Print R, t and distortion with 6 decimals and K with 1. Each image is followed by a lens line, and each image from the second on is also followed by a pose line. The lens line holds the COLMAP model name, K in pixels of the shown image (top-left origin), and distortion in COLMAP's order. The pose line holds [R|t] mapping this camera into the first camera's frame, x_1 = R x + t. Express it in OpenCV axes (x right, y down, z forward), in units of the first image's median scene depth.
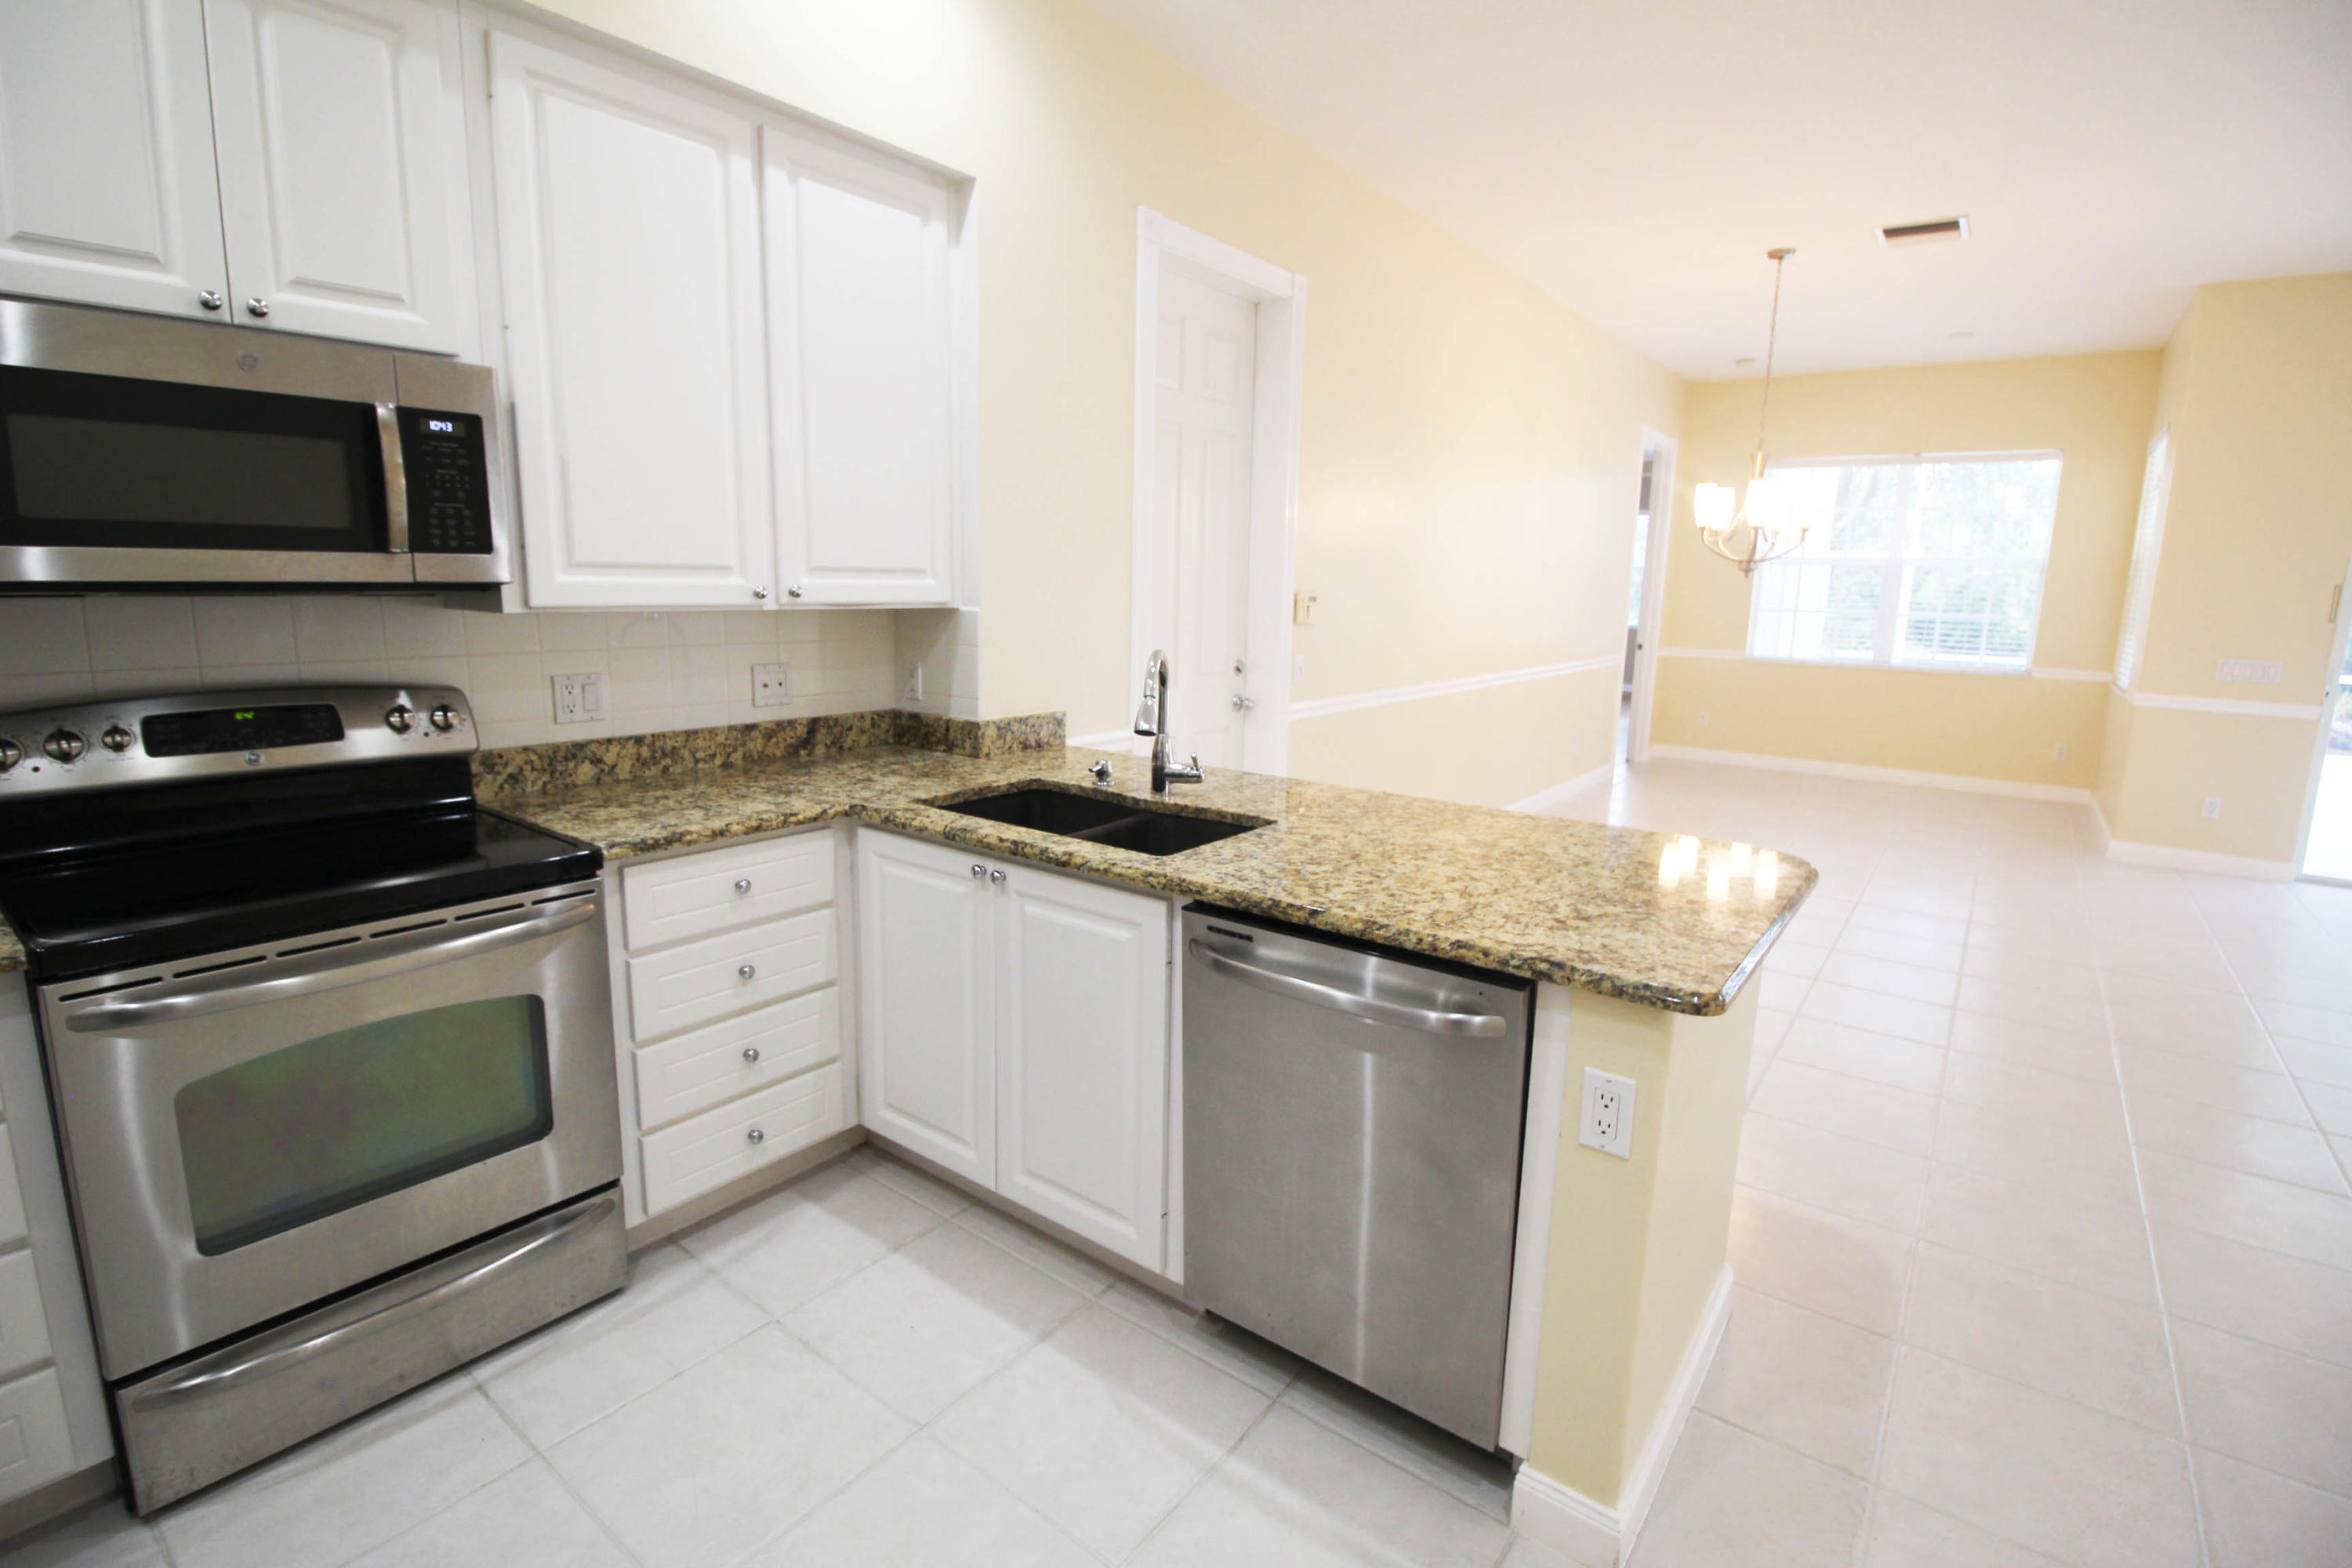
lens RADIAL K [[1093.7, 0, 1185.0], [0, 1093.7, 762.6], [0, 0, 1]] dist [-0.011759, -0.003595]
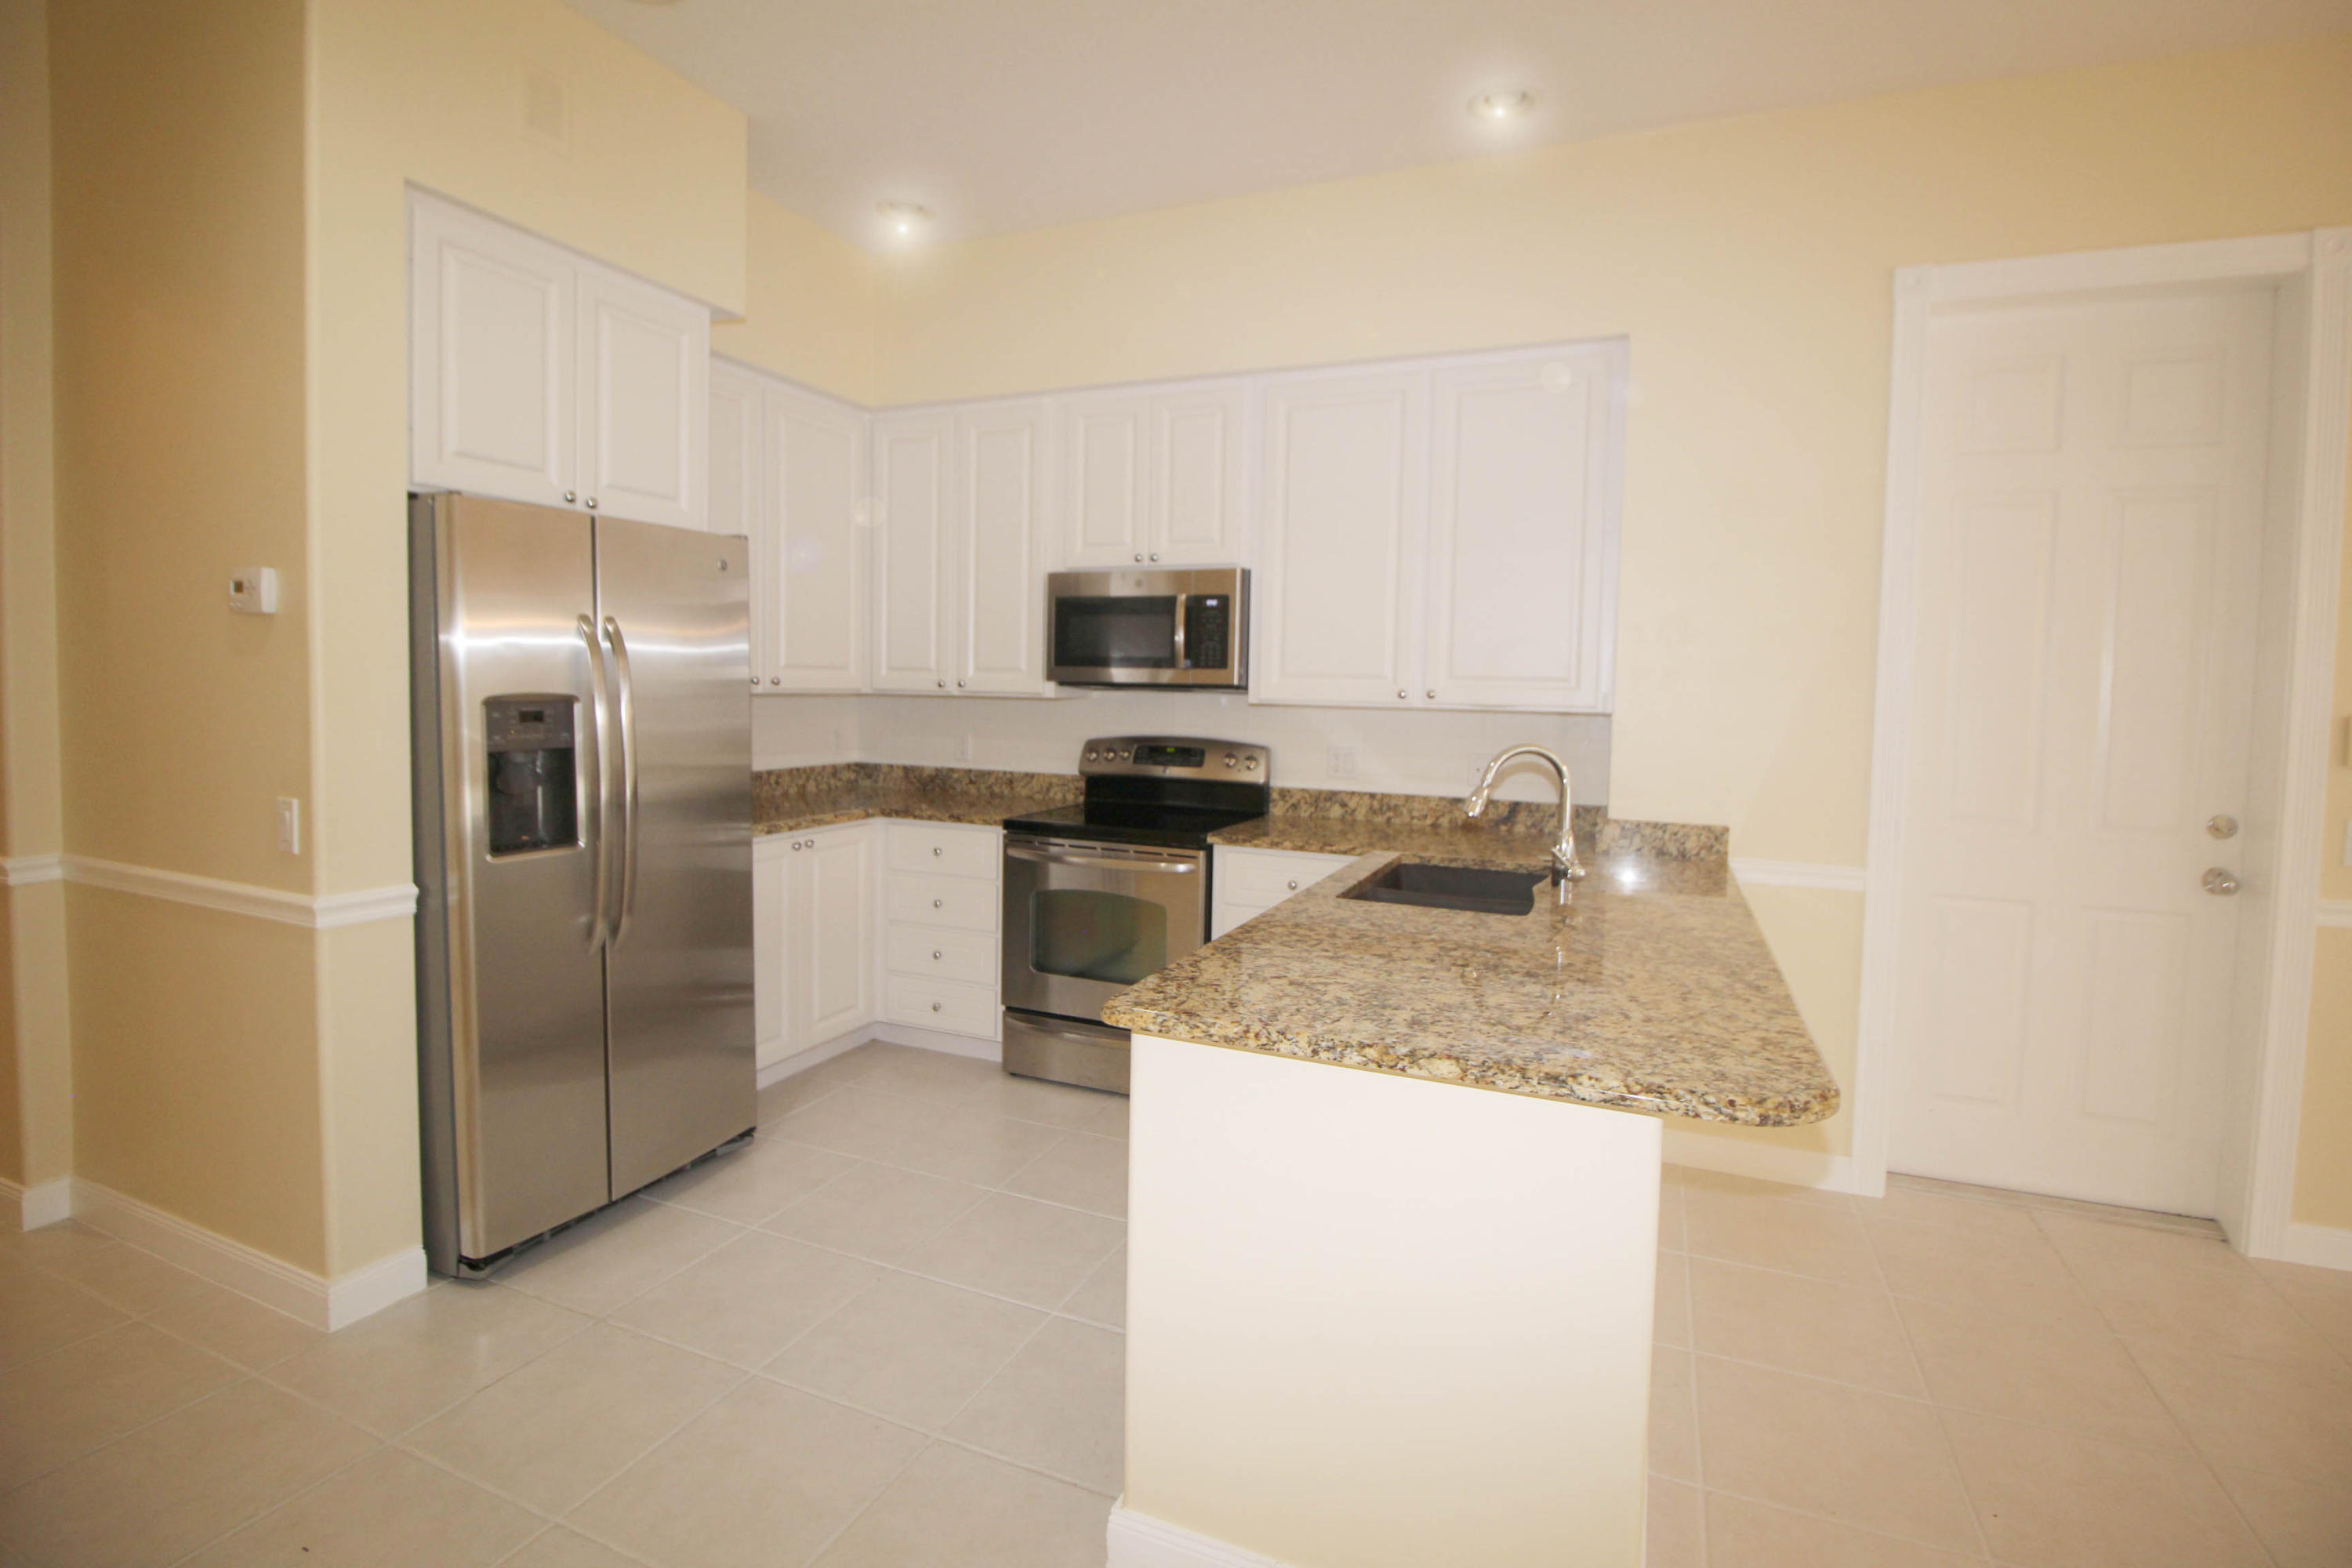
lens RADIAL K [[1093.7, 0, 1189.5], [0, 1093.7, 732.5], [0, 0, 1]] dist [-0.011759, -0.003595]
pose [[0.246235, 0.026232, -0.968855, 0.874750], [-0.177948, 0.983864, -0.018587, -0.034089], [0.952734, 0.176982, 0.246930, 0.401344]]
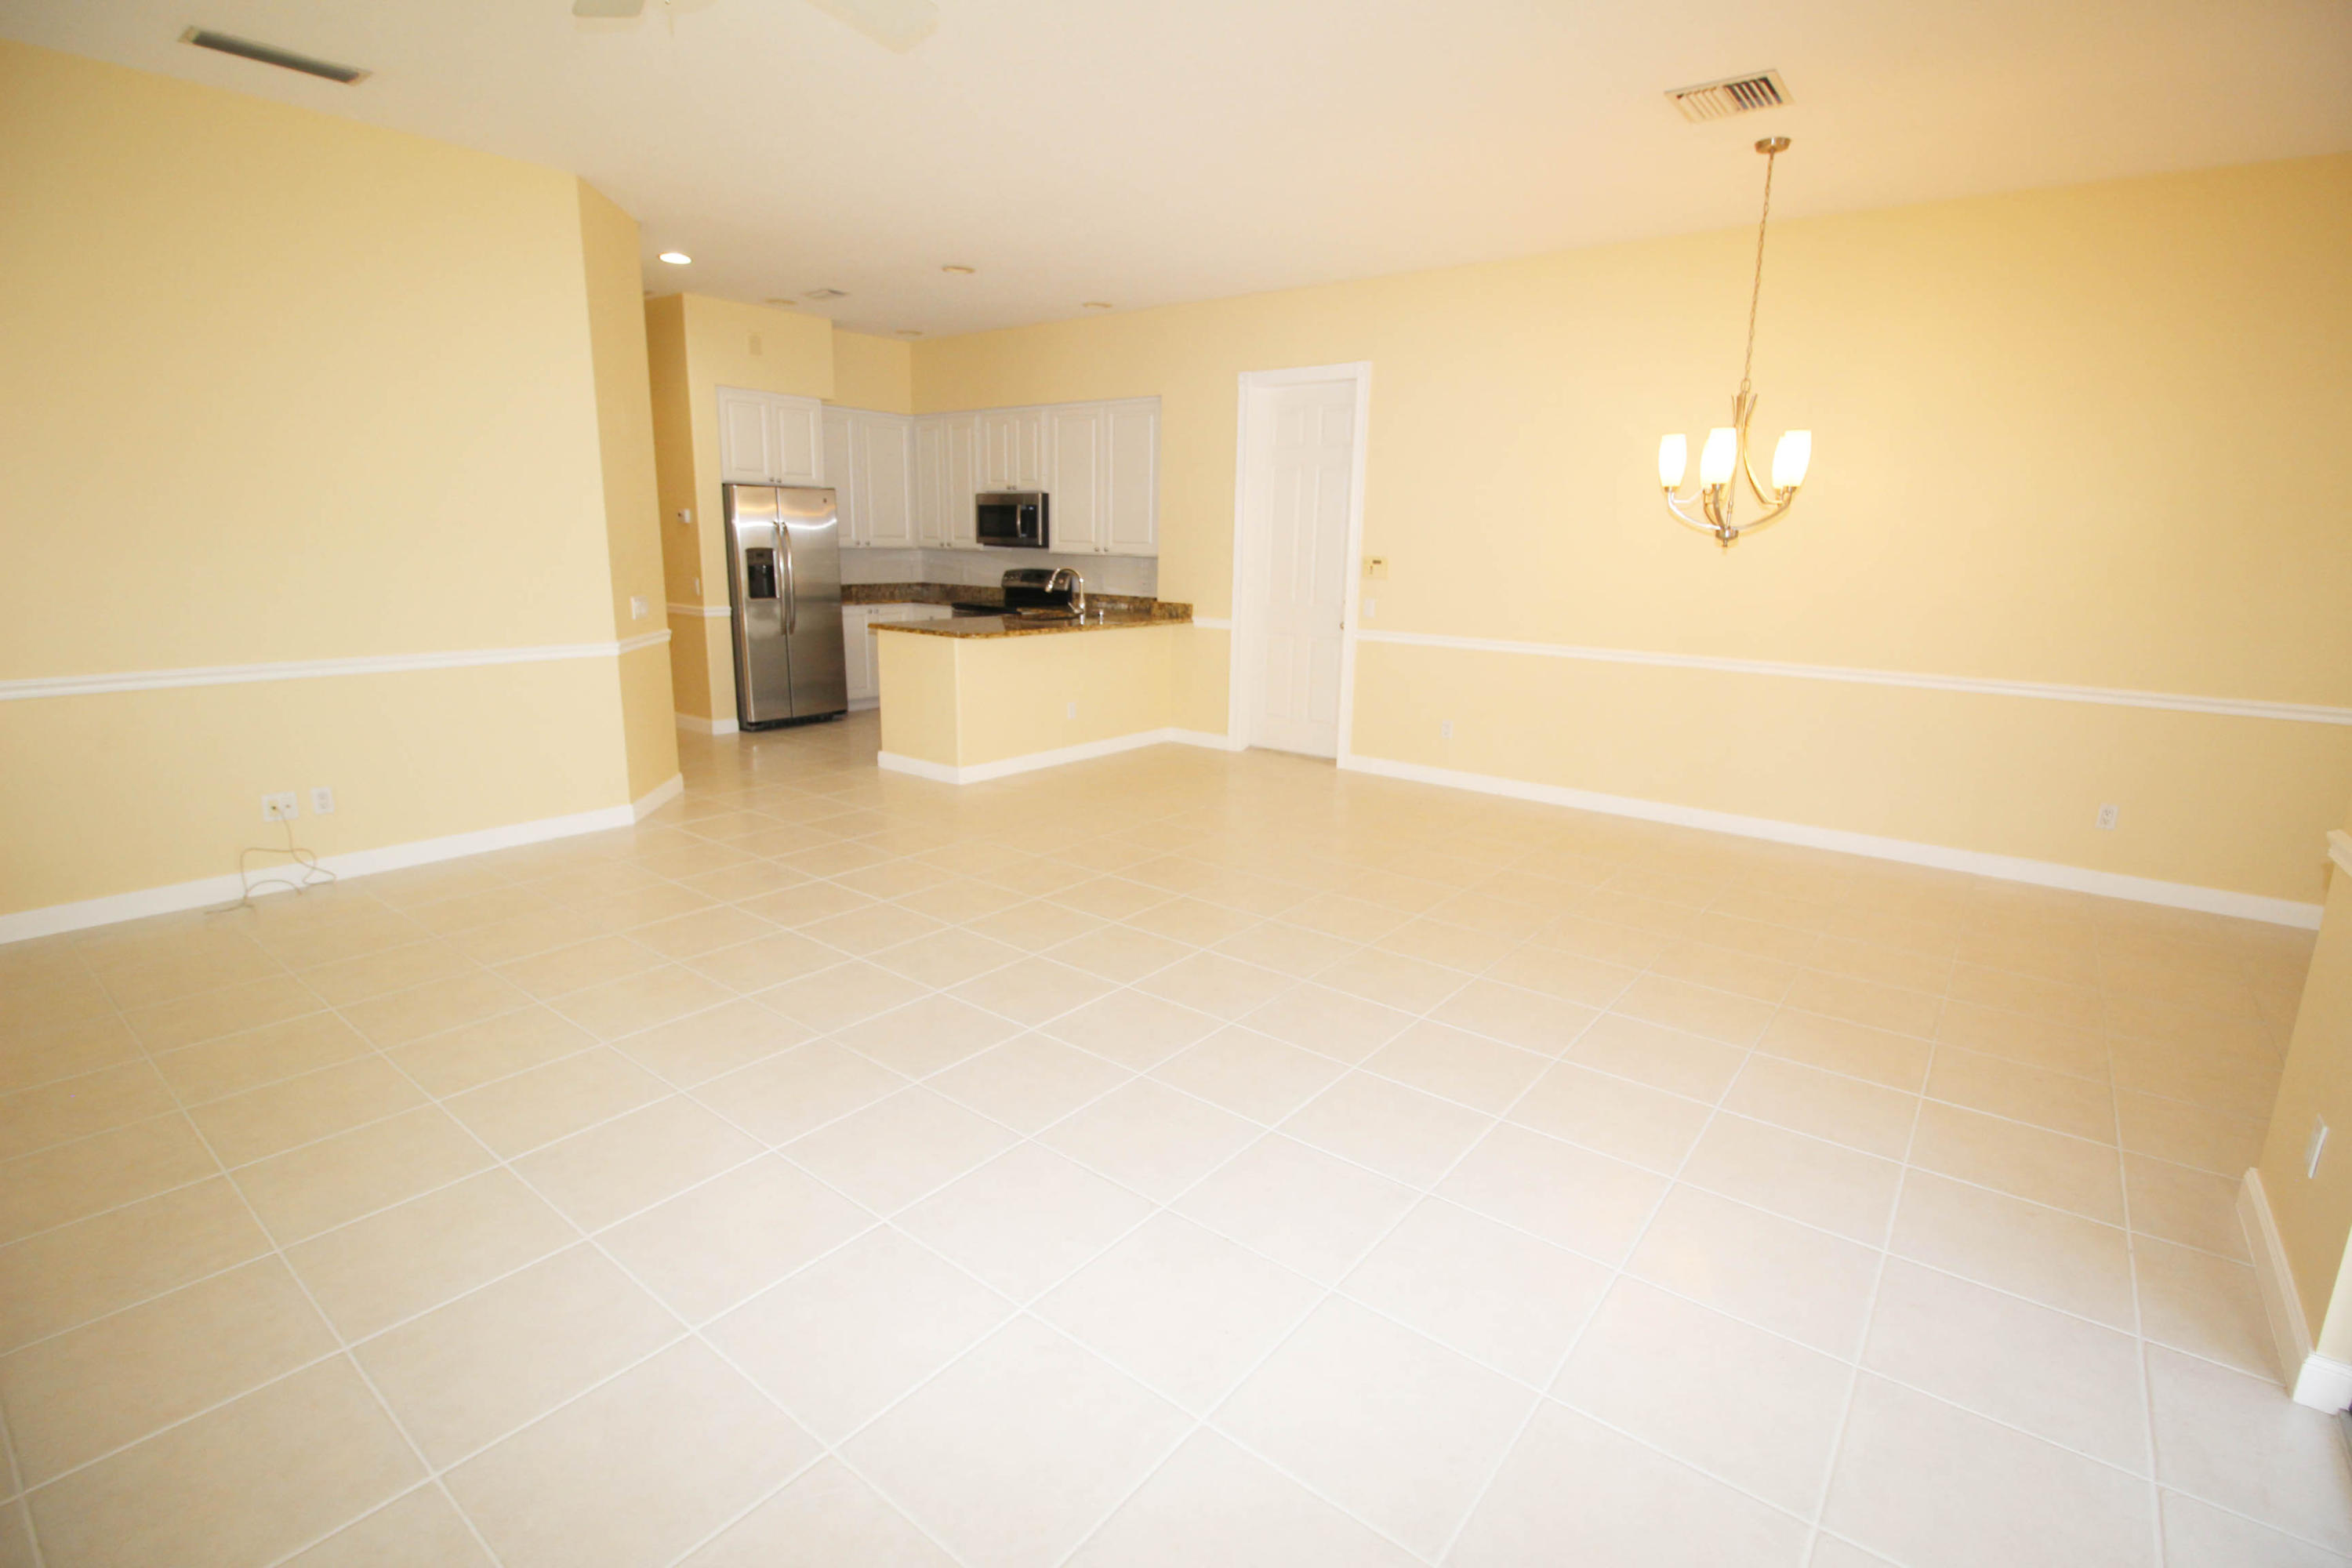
lens RADIAL K [[1093.7, 0, 1167.9], [0, 1093.7, 769.5], [0, 0, 1]] dist [-0.011759, -0.003595]
pose [[-0.021435, 0.188451, -0.981849, 2.853563], [-0.191074, 0.963200, 0.189043, -0.176790], [0.981342, 0.191658, 0.015362, 1.257036]]
